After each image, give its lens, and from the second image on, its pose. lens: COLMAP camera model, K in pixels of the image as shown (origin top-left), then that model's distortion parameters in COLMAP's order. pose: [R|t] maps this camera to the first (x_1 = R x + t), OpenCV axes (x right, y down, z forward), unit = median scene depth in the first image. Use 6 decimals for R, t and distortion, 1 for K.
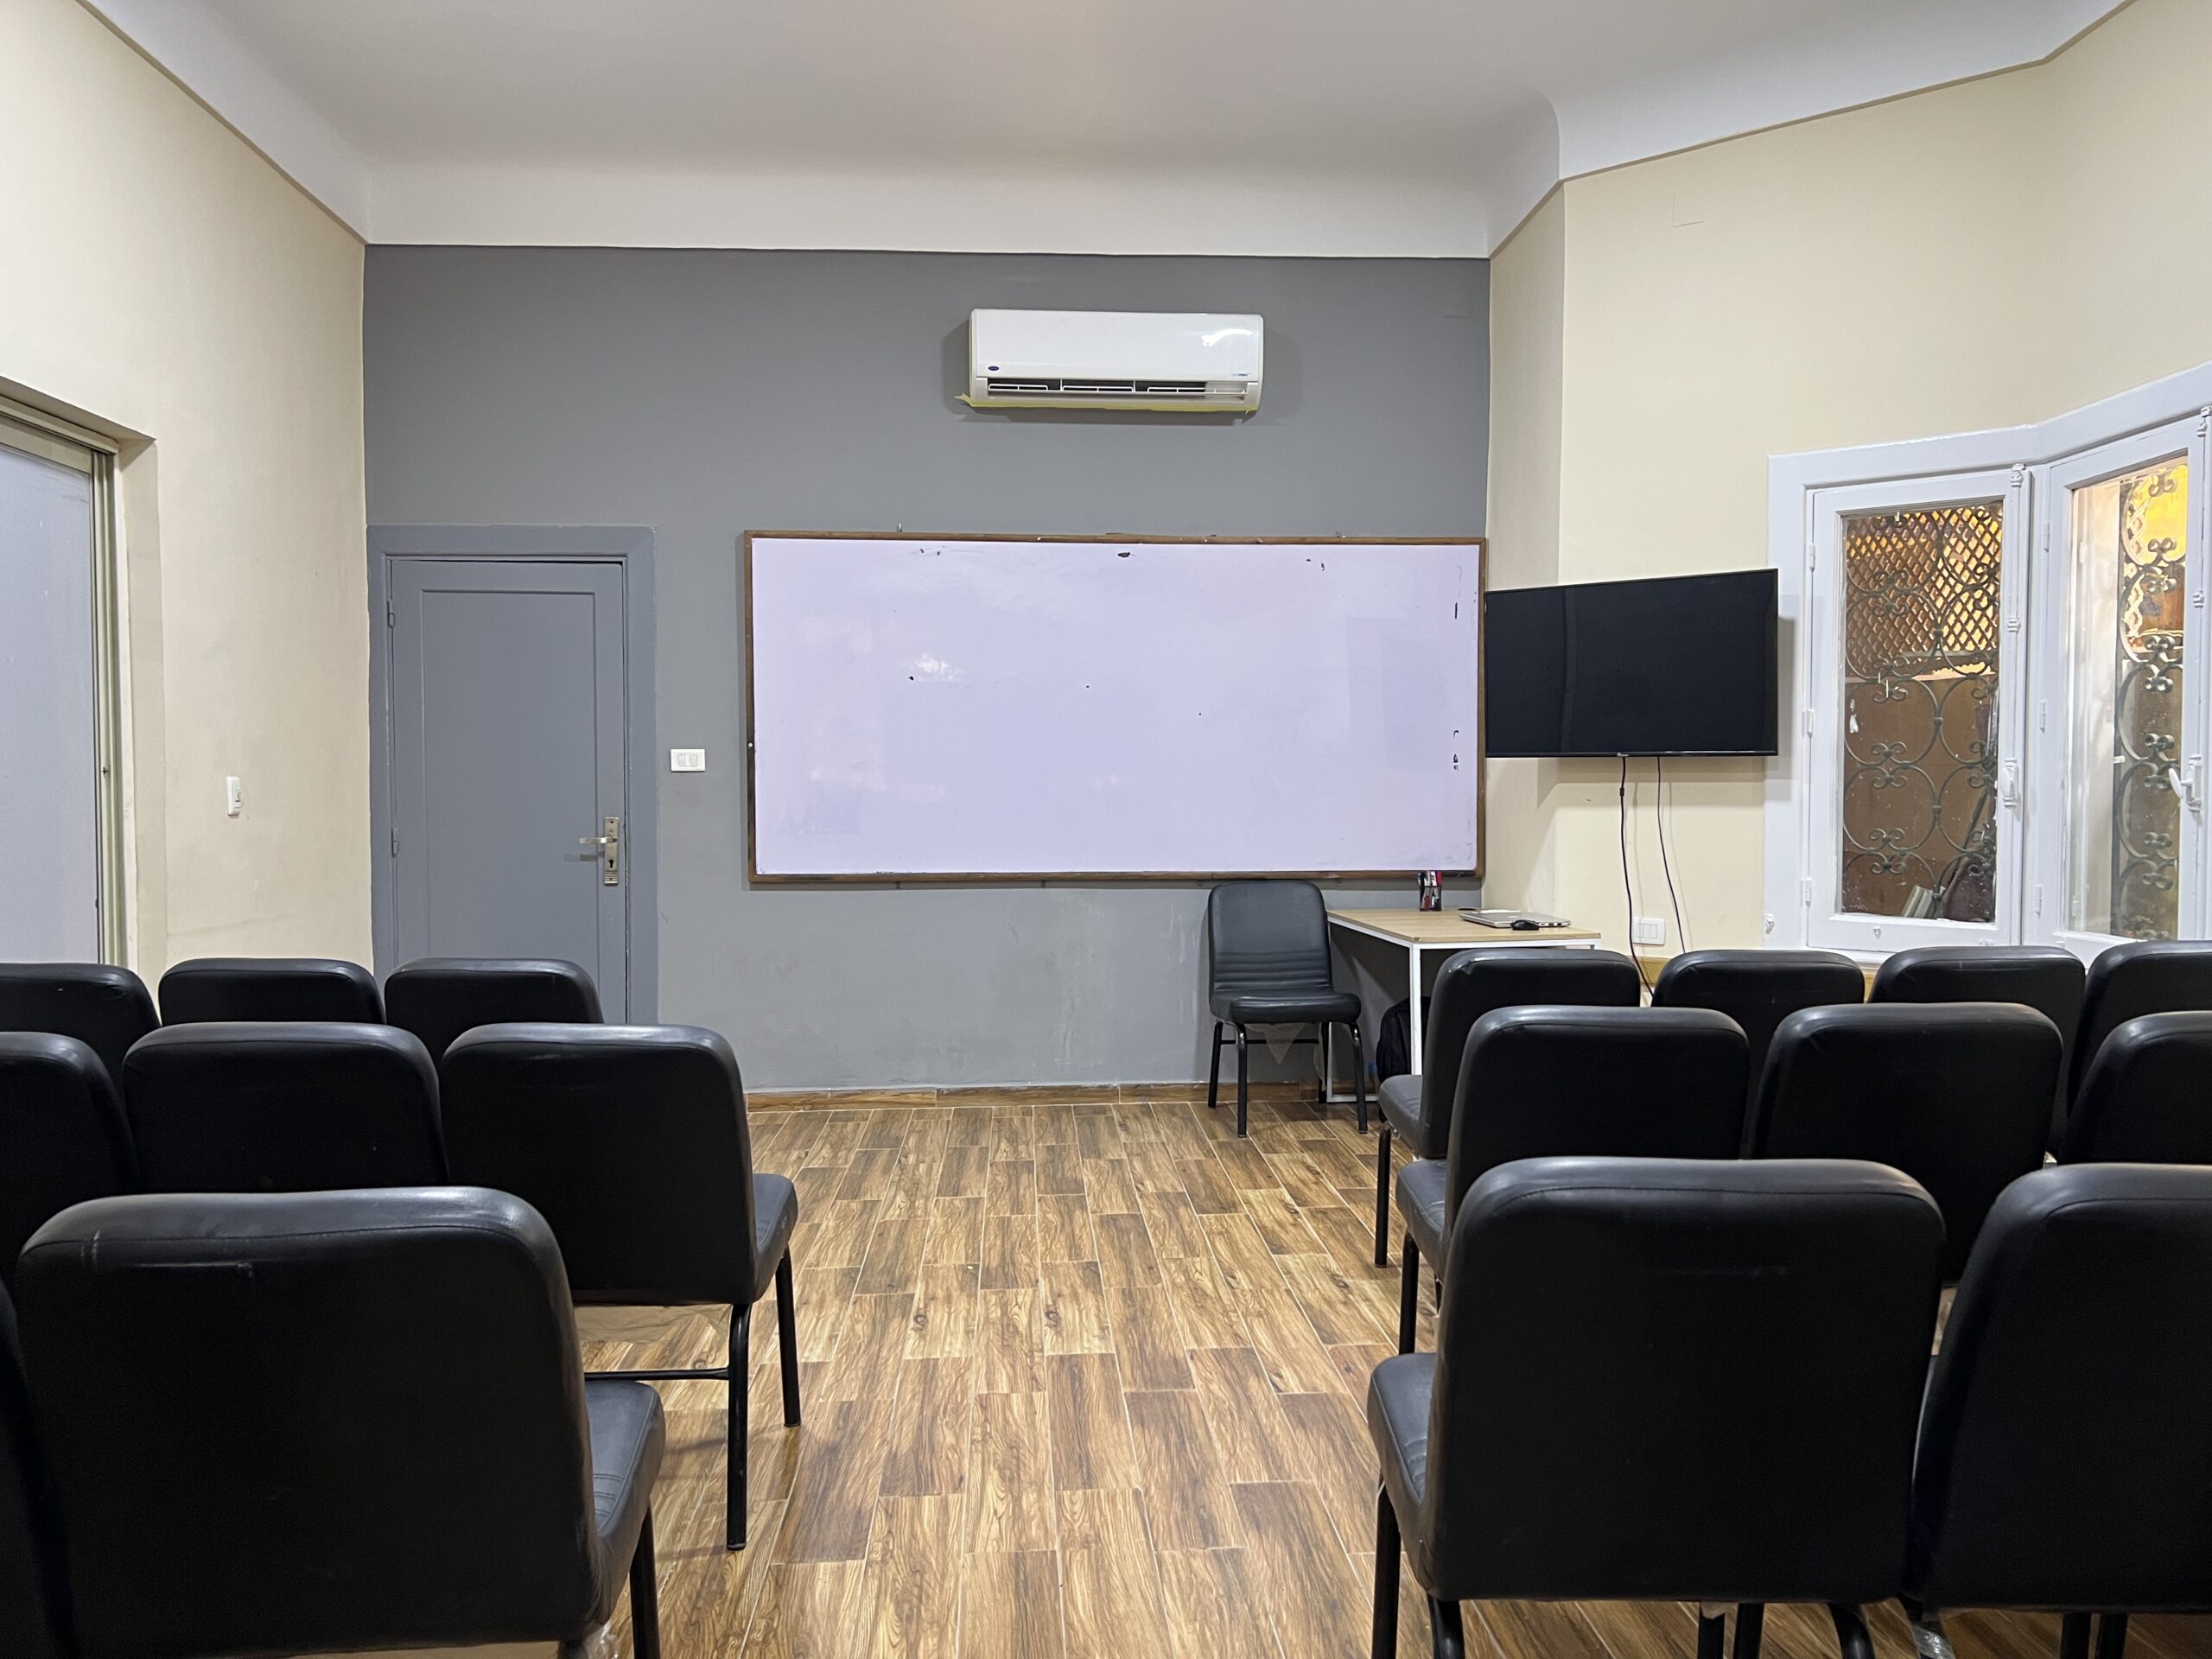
lens RADIAL K [[1657.7, 0, 1123.8], [0, 1657.7, 837.6], [0, 0, 1]] dist [0.026591, -0.032376]
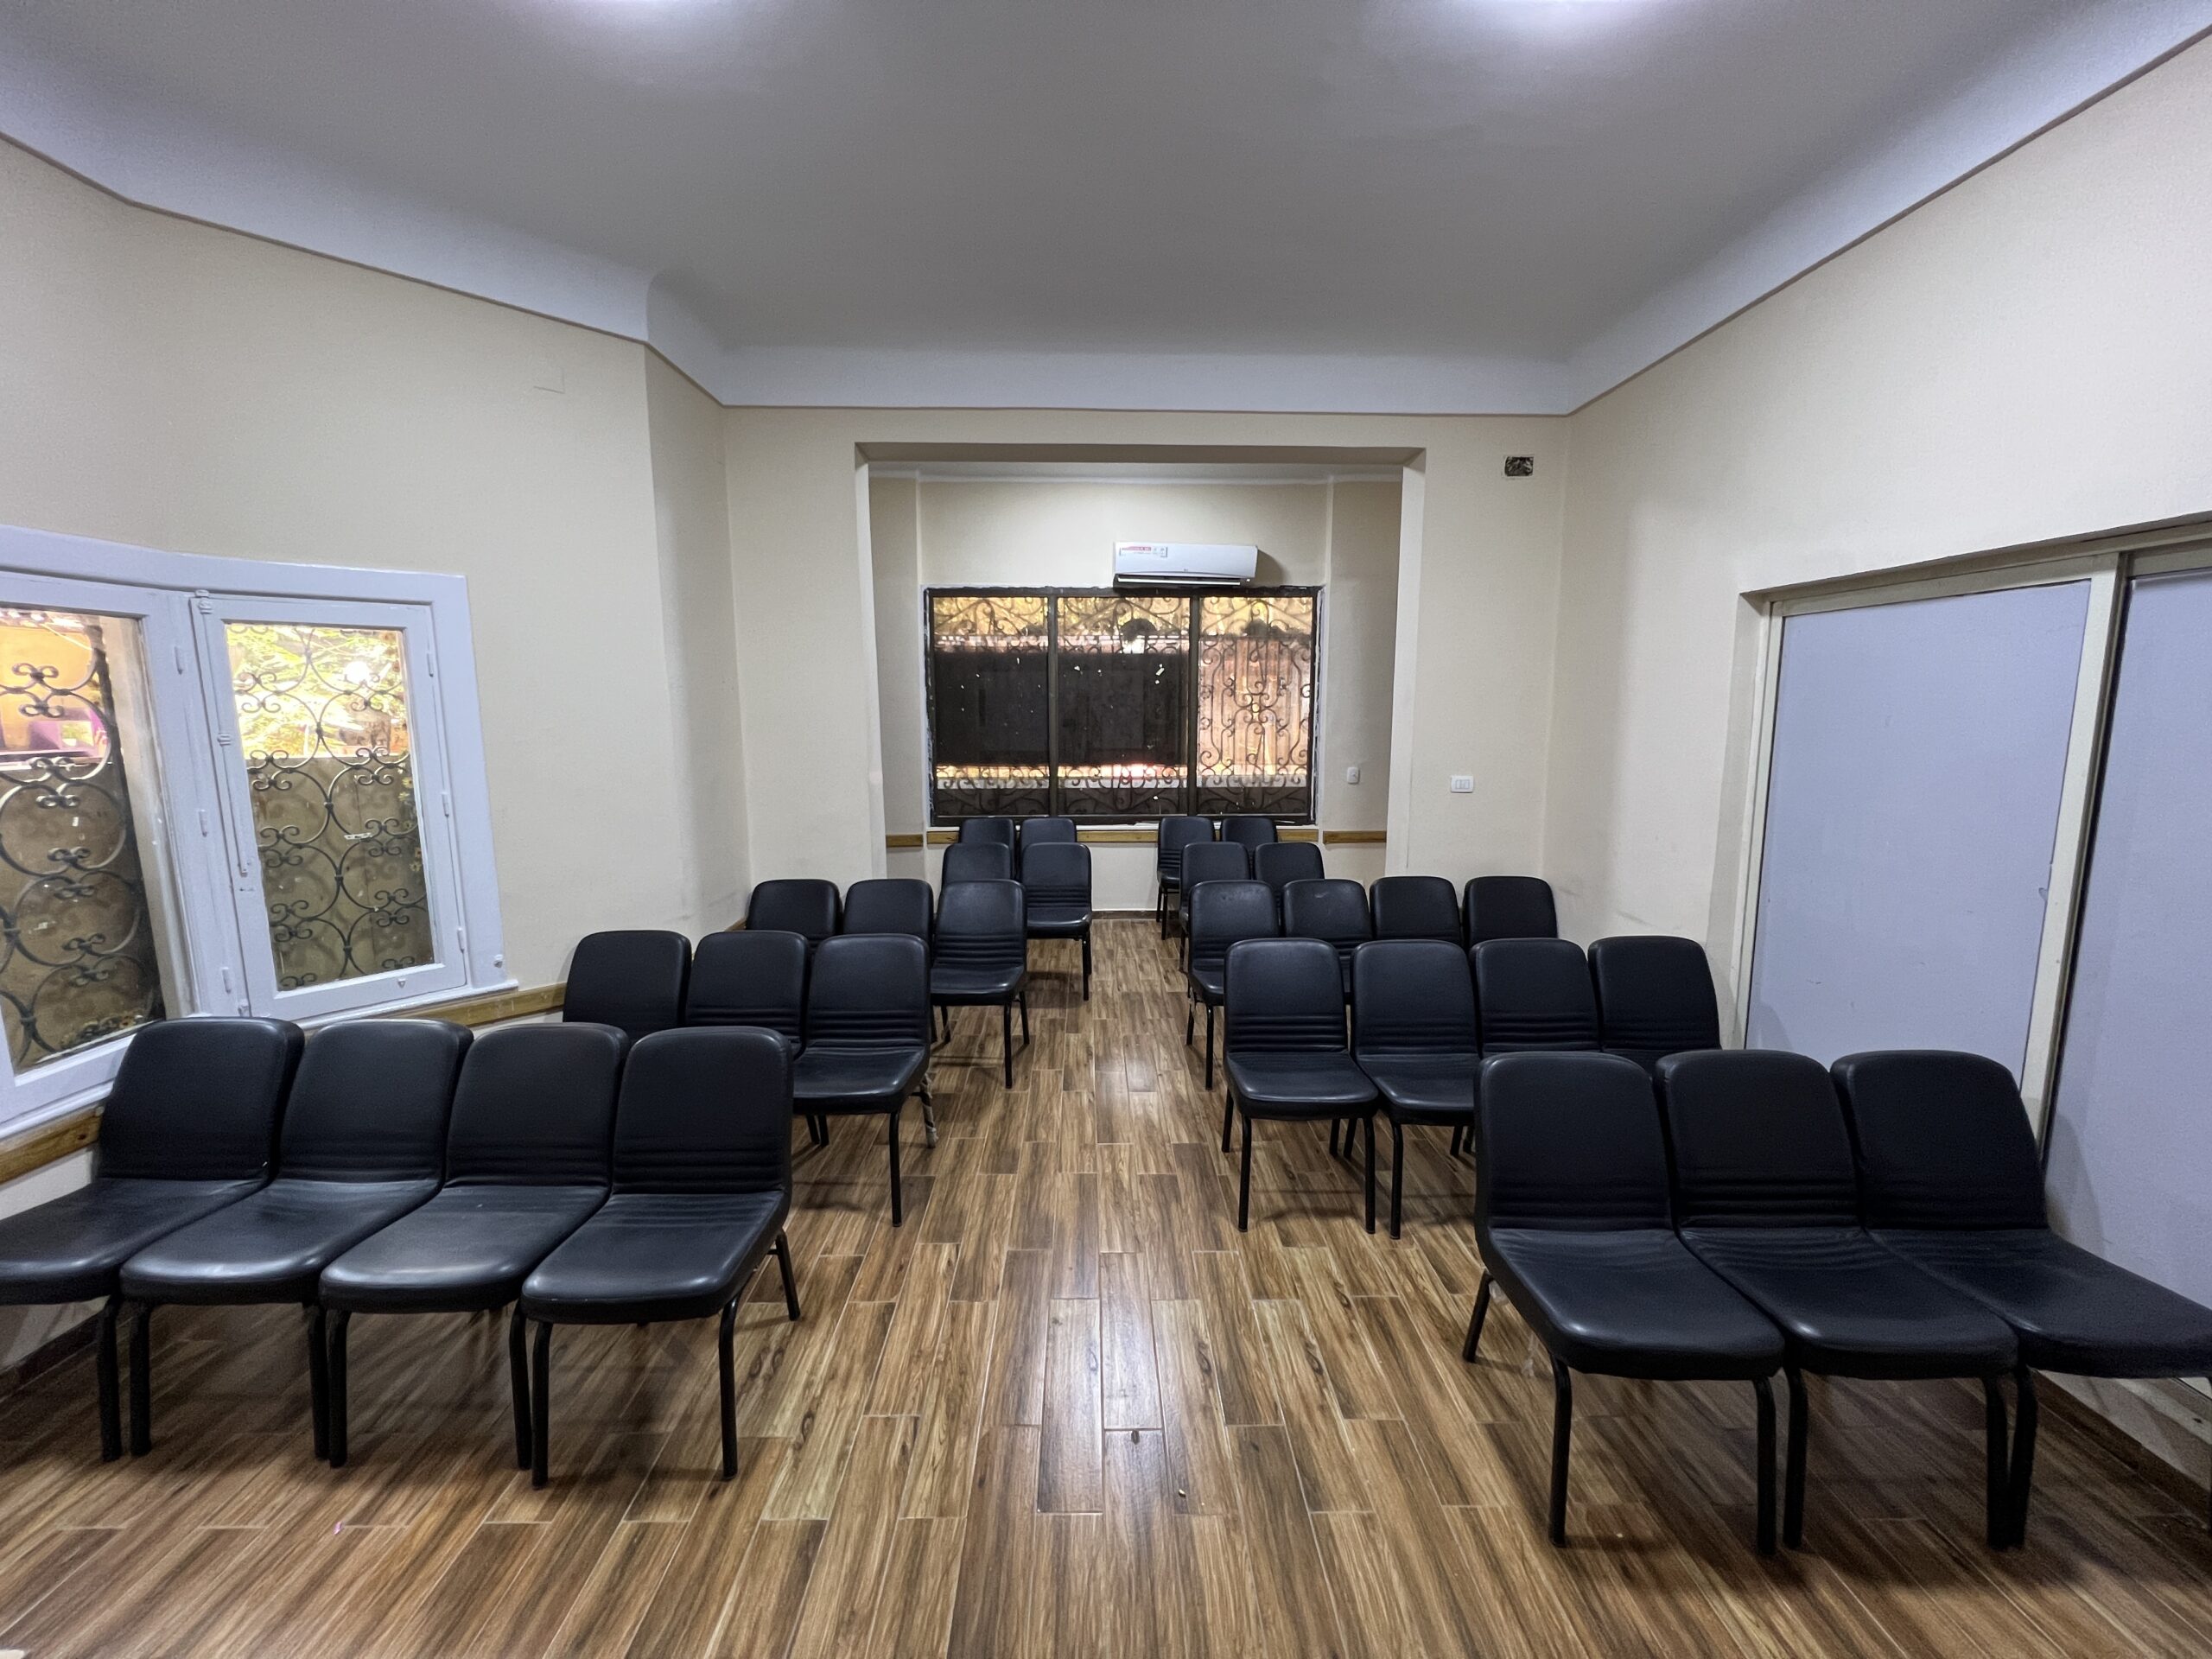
lens RADIAL K [[881.2, 0, 1097.1], [0, 881.2, 830.9], [0, 0, 1]] dist [-0.003561, -0.000051]
pose [[-0.998308, -0.002314, 0.058110, -0.091024], [0.007818, 0.984797, 0.173533, -0.214287], [-0.057628, 0.173693, -0.983112, 1.735370]]
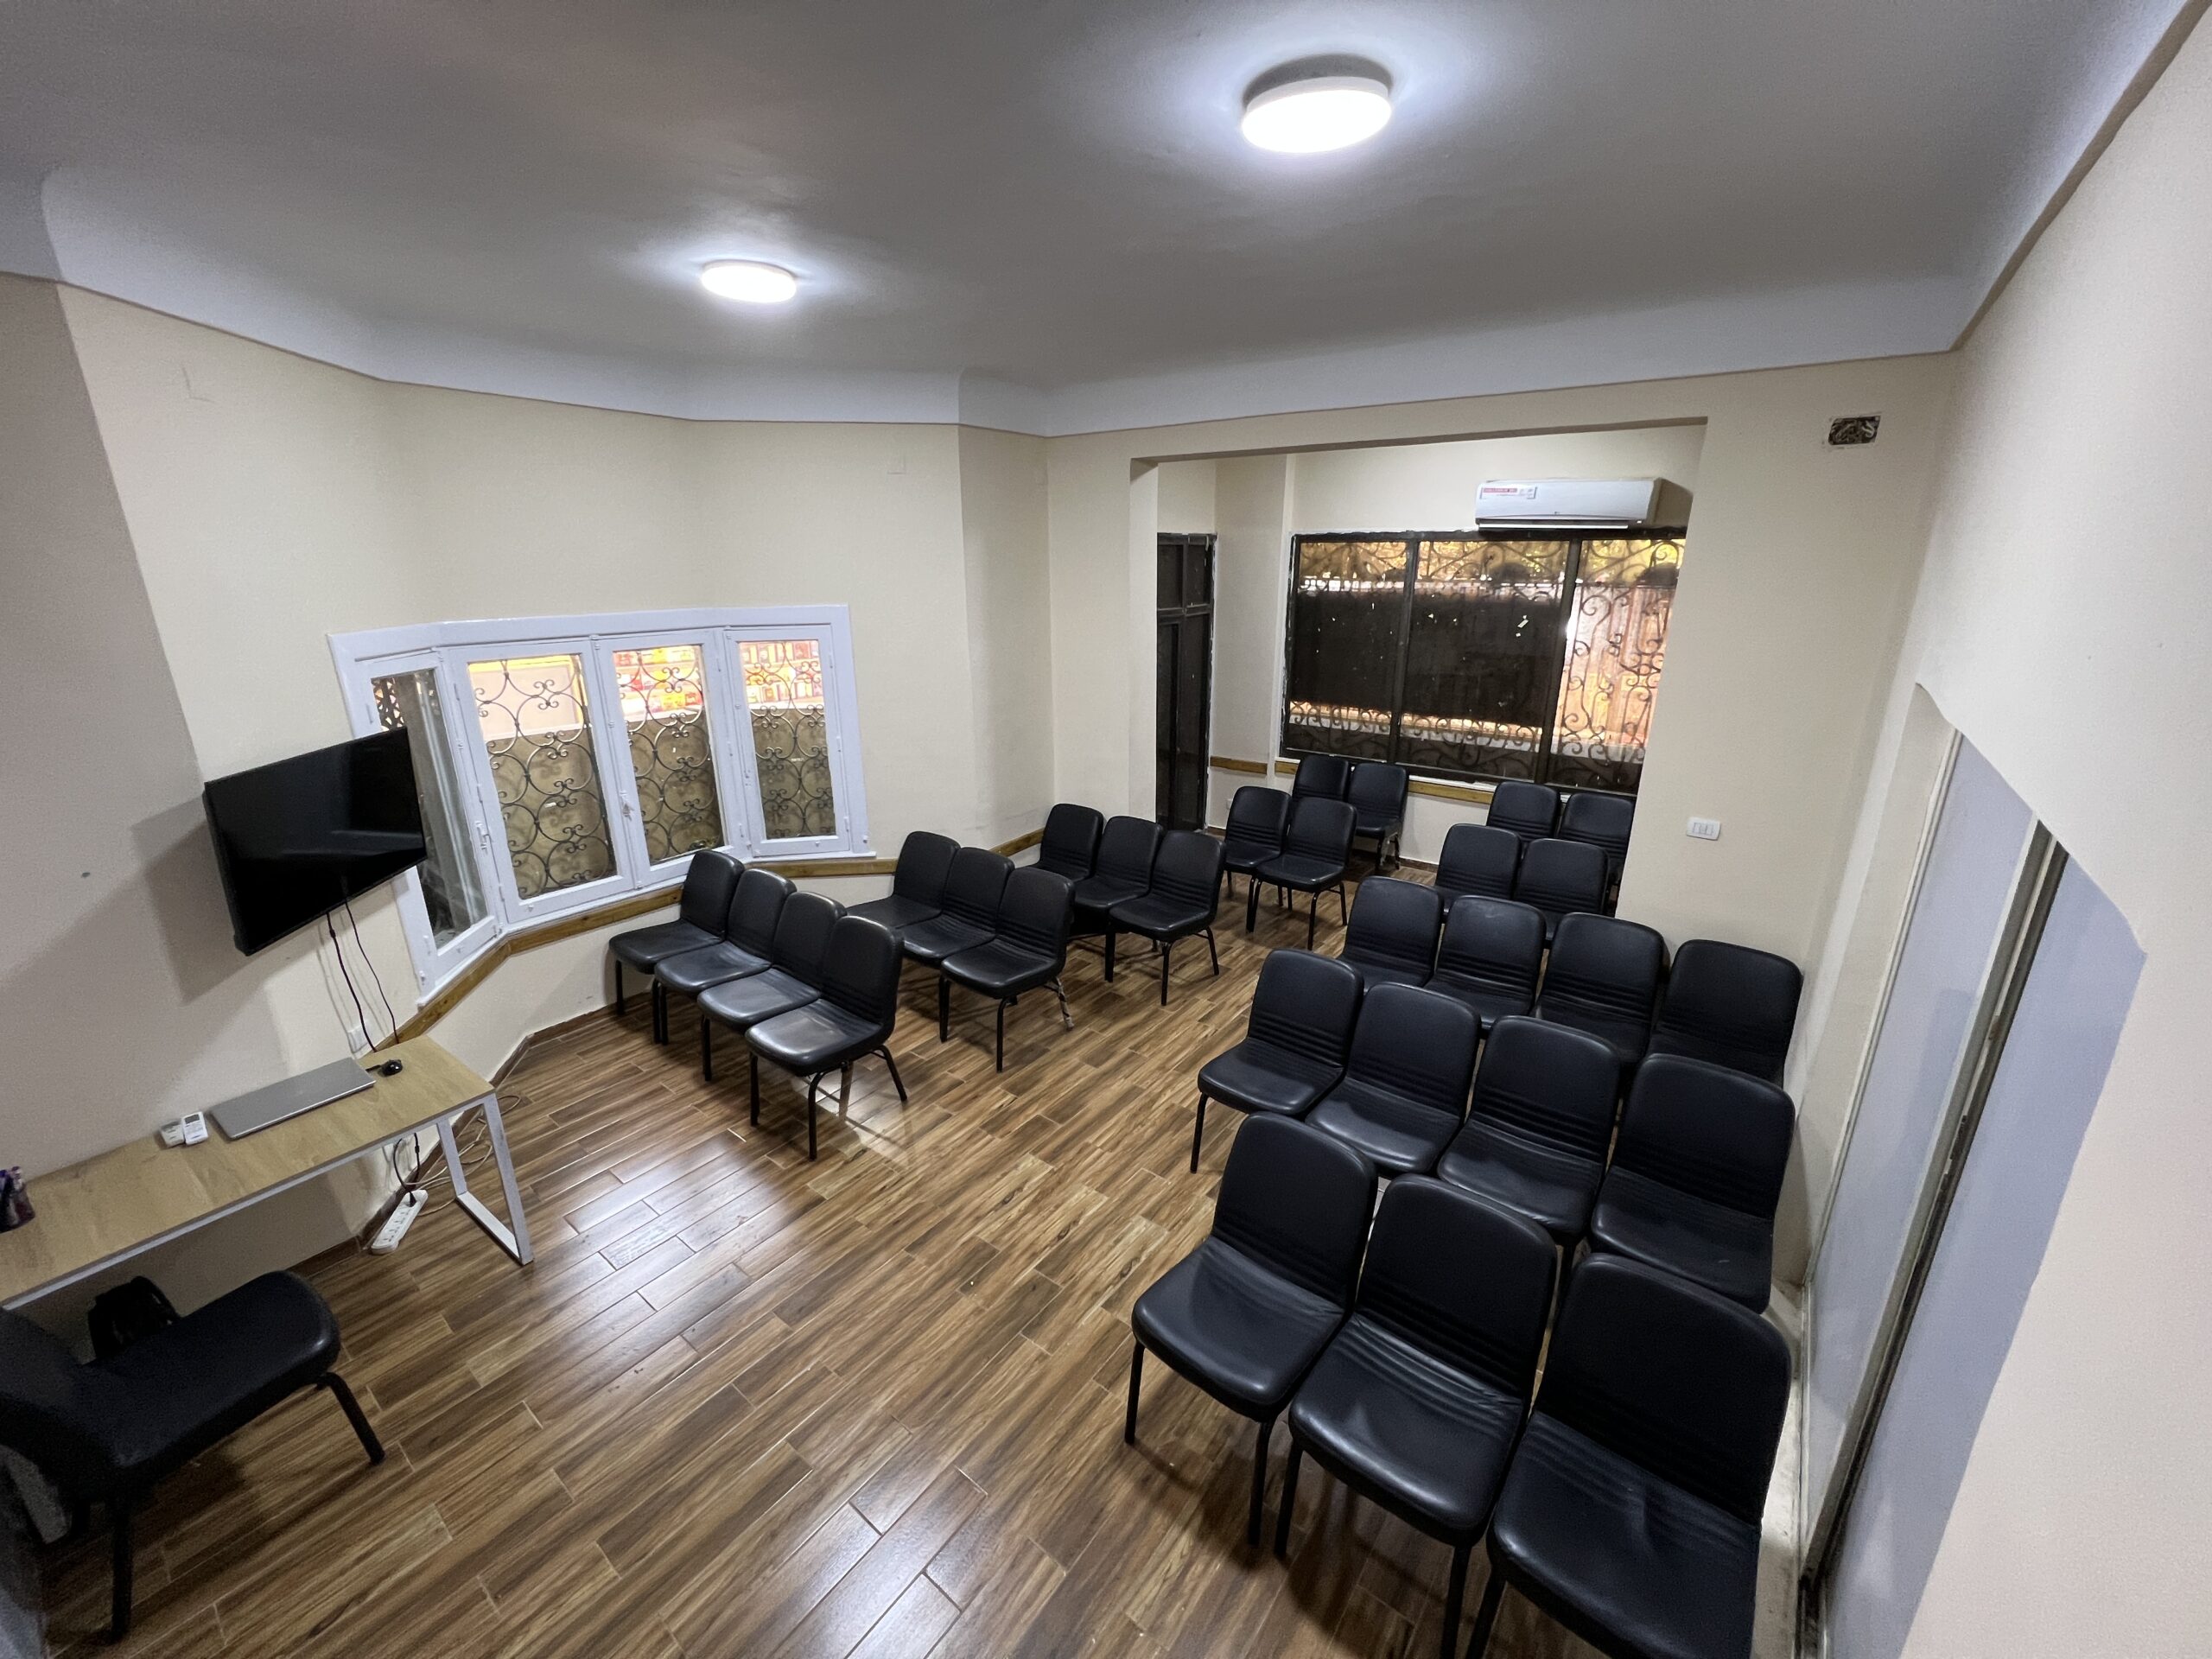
lens RADIAL K [[881.2, 0, 1093.2], [0, 881.2, 825.9], [0, 0, 1]] dist [-0.003561, -0.000051]
pose [[-0.743145, -0.190801, 0.641351, -0.715538], [0.029311, 0.948281, 0.316076, -0.430867], [-0.668488, 0.253688, -0.699118, 1.678297]]
